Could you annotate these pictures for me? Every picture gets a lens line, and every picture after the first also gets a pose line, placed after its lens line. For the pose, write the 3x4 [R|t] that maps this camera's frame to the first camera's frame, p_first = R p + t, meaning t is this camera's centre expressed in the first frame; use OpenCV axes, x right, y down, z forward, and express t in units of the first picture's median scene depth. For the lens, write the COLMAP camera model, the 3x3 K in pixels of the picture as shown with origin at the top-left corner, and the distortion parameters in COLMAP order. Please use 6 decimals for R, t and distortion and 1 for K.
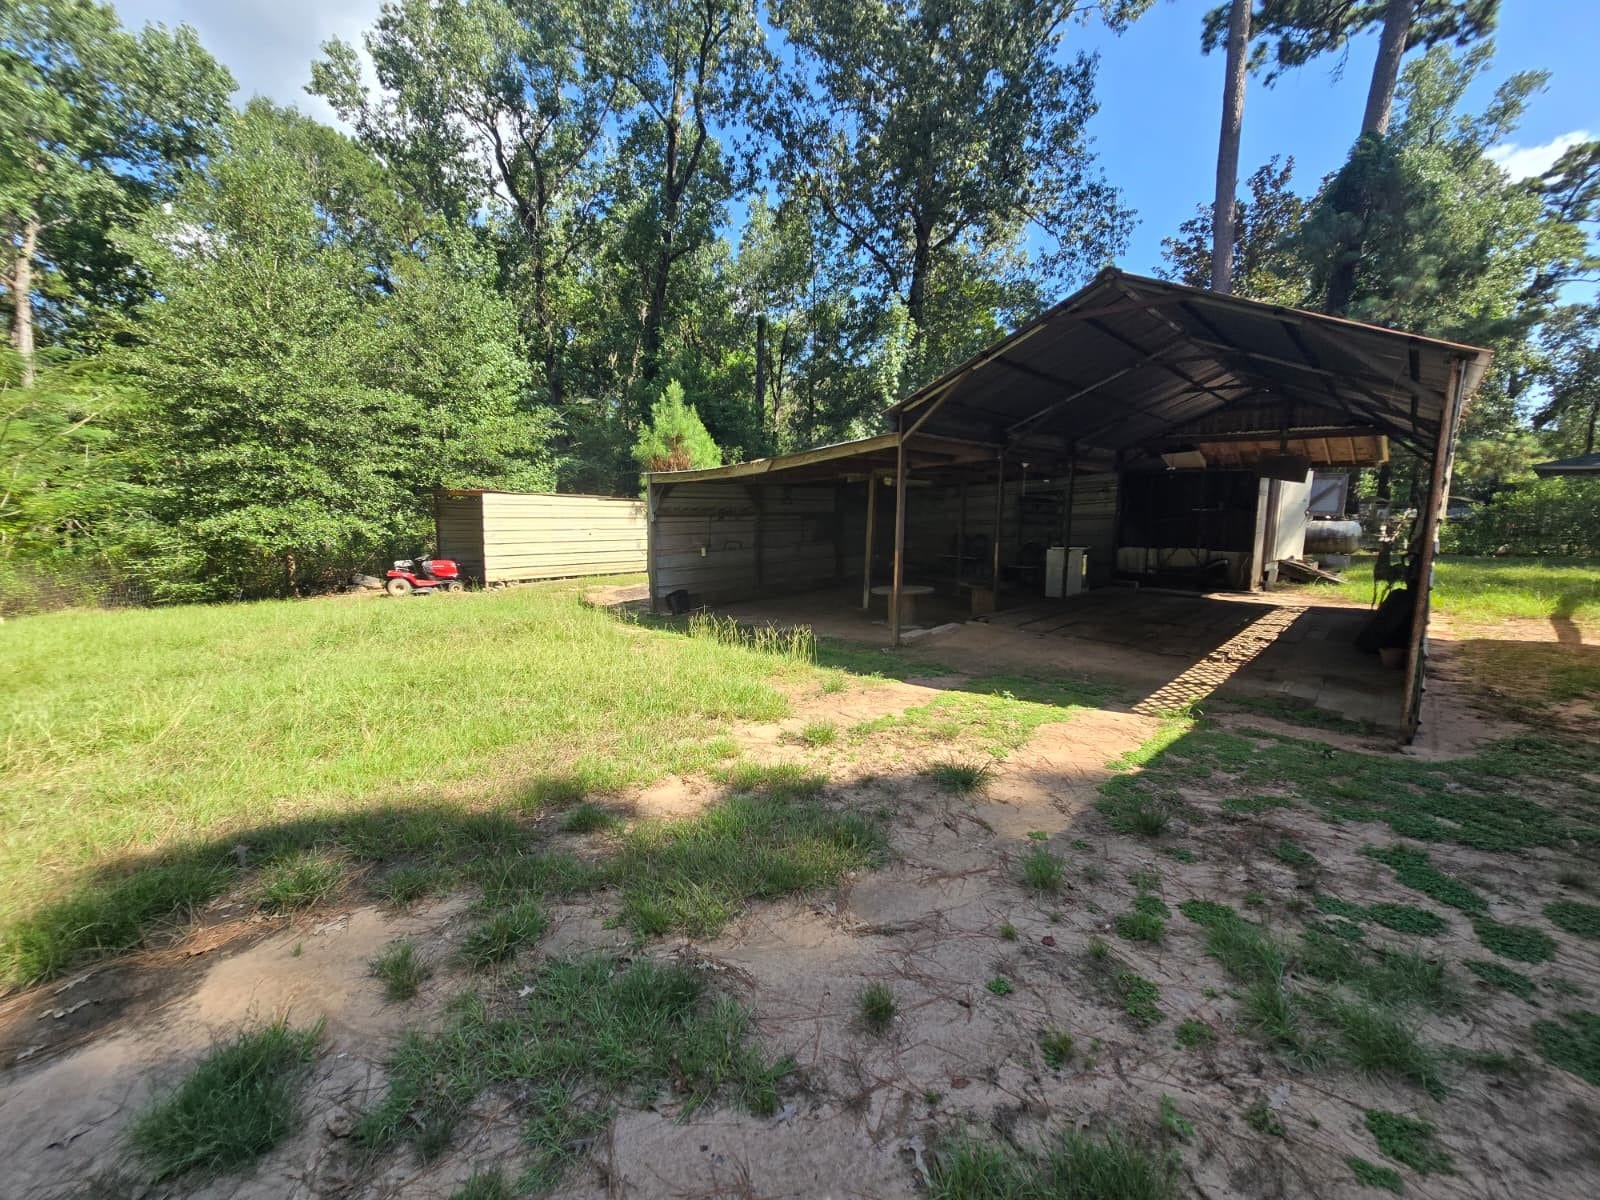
lens RADIAL K [[653.0, 0, 799.3], [0, 653.0, 591.3], [0, 0, 1]] dist [-0.011848, 0.004519]
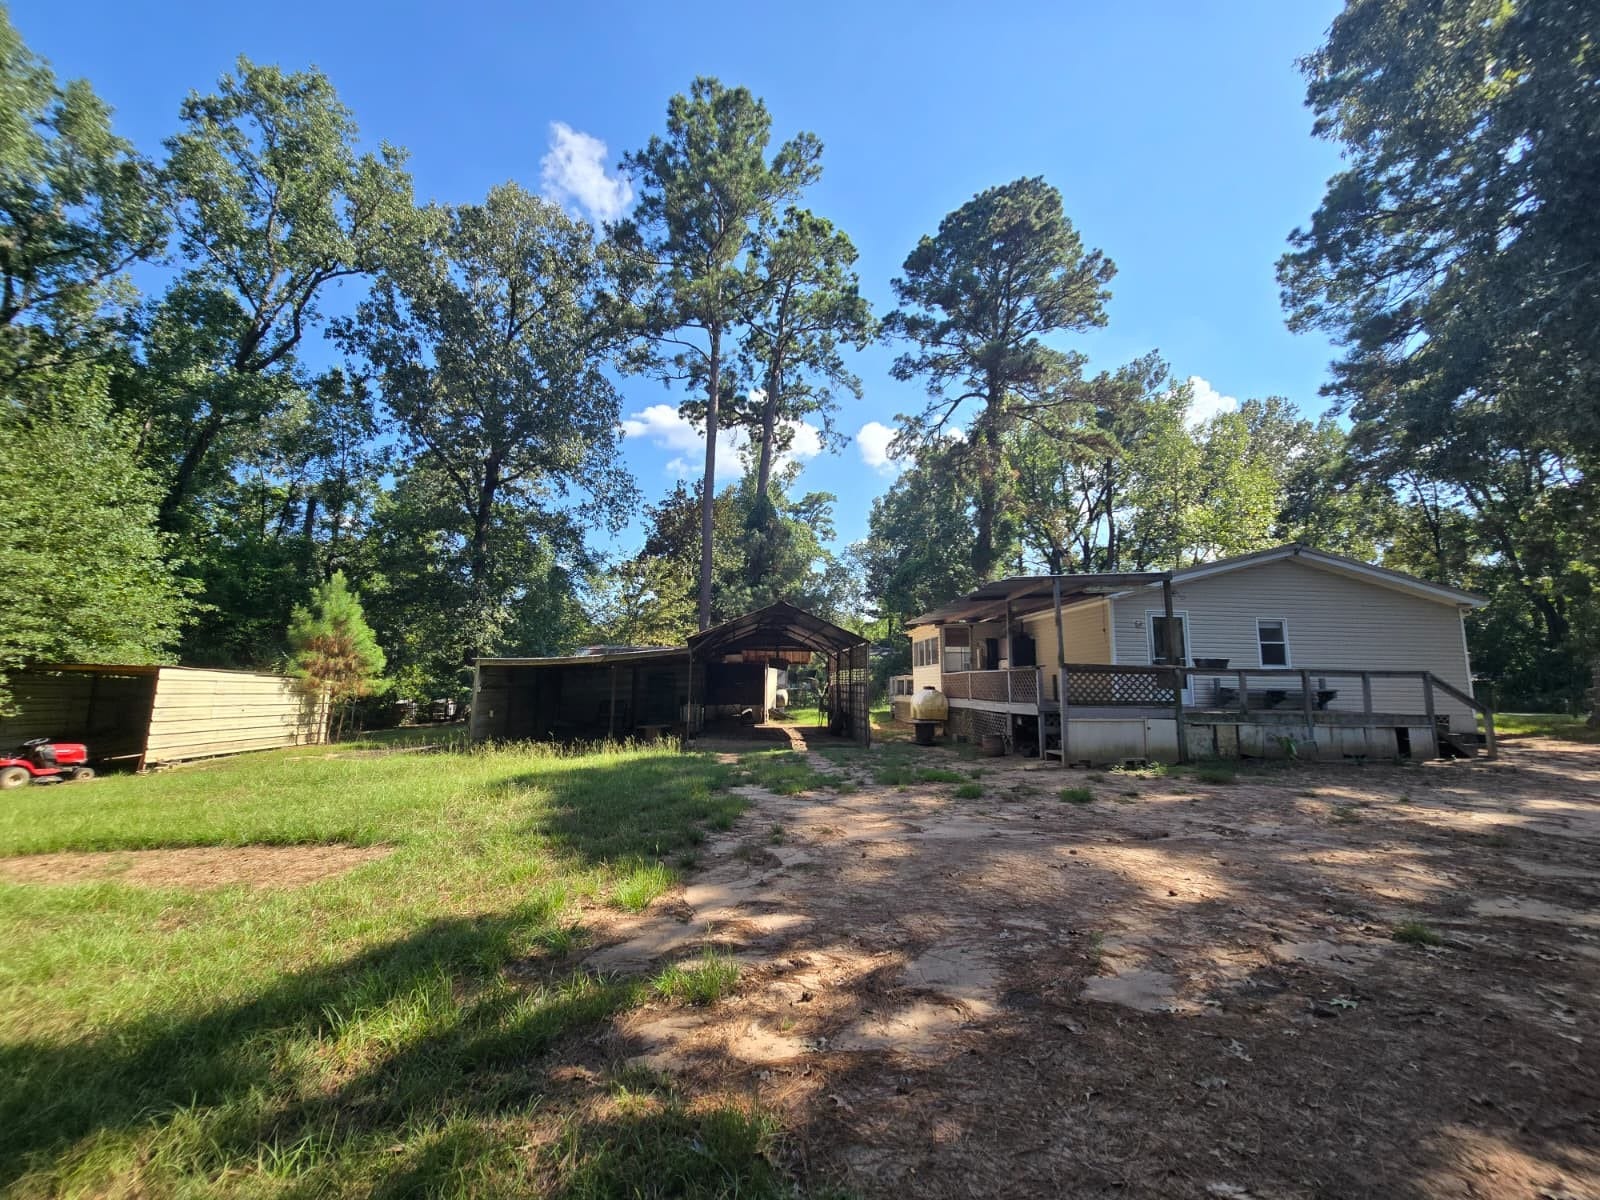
lens RADIAL K [[653.0, 0, 799.9], [0, 653.0, 603.8], [0, 0, 1]] dist [-0.011848, 0.004519]
pose [[0.662471, 0.089600, 0.743710, -0.802802], [0.099331, 0.973546, -0.205771, 0.065711], [-0.742473, 0.210191, 0.636045, -0.456162]]
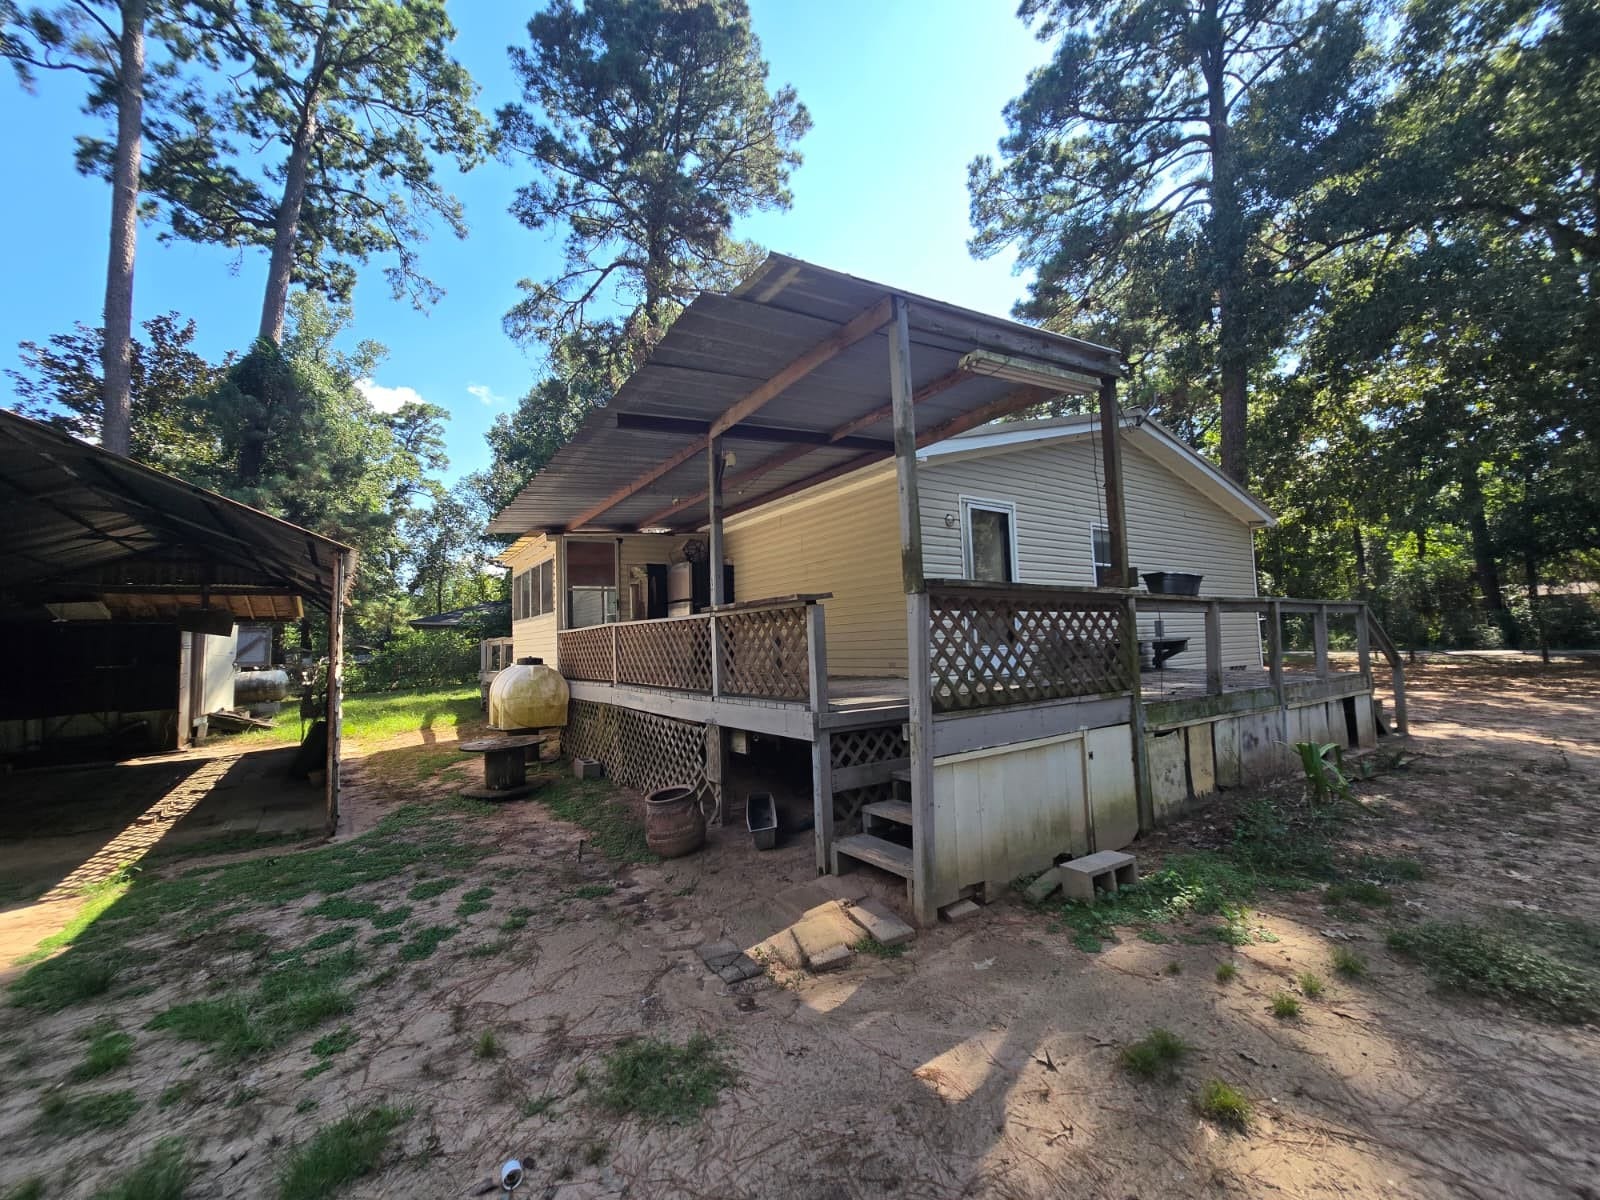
lens RADIAL K [[653.0, 0, 805.9], [0, 653.0, 585.2], [0, 0, 1]] dist [-0.011848, 0.004519]
pose [[0.189182, 0.068898, 0.979522, -0.074955], [0.166851, 0.980774, -0.101211, 0.012865], [-0.967663, 0.182582, 0.174049, -0.093306]]
